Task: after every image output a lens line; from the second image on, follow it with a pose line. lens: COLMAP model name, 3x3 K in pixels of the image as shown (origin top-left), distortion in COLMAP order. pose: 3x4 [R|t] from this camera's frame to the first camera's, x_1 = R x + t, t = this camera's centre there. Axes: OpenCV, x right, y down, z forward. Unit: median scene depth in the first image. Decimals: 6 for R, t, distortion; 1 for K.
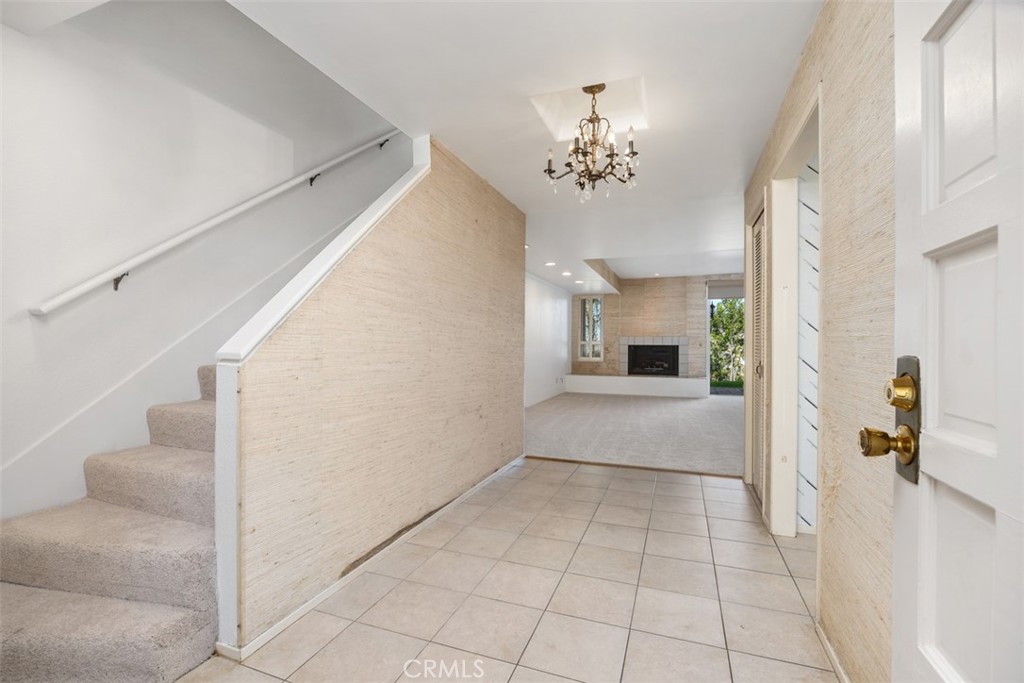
lens RADIAL K [[458.0, 0, 494.8], [0, 458.0, 344.5], [0, 0, 1]] dist [-0.000969, -0.000124]
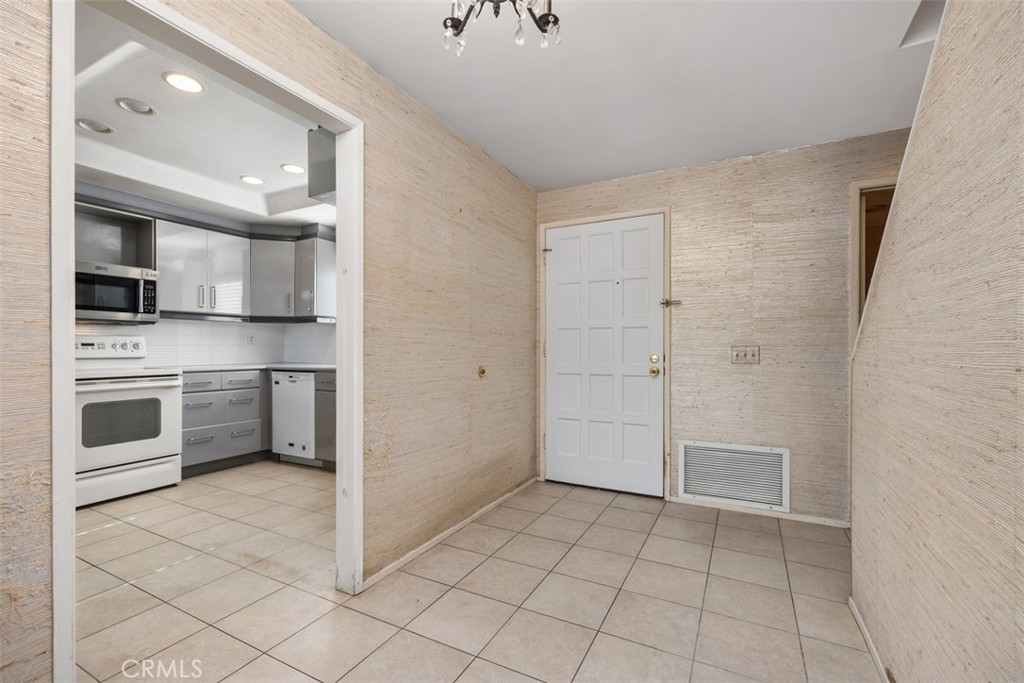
lens RADIAL K [[458.0, 0, 494.8], [0, 458.0, 344.5], [0, 0, 1]] dist [-0.000969, -0.000124]
pose [[-0.992215, -0.004197, 0.124469, 0.219374], [-0.004354, 0.999990, -0.000991, -0.005057], [-0.124464, -0.001525, -0.992223, 2.091734]]
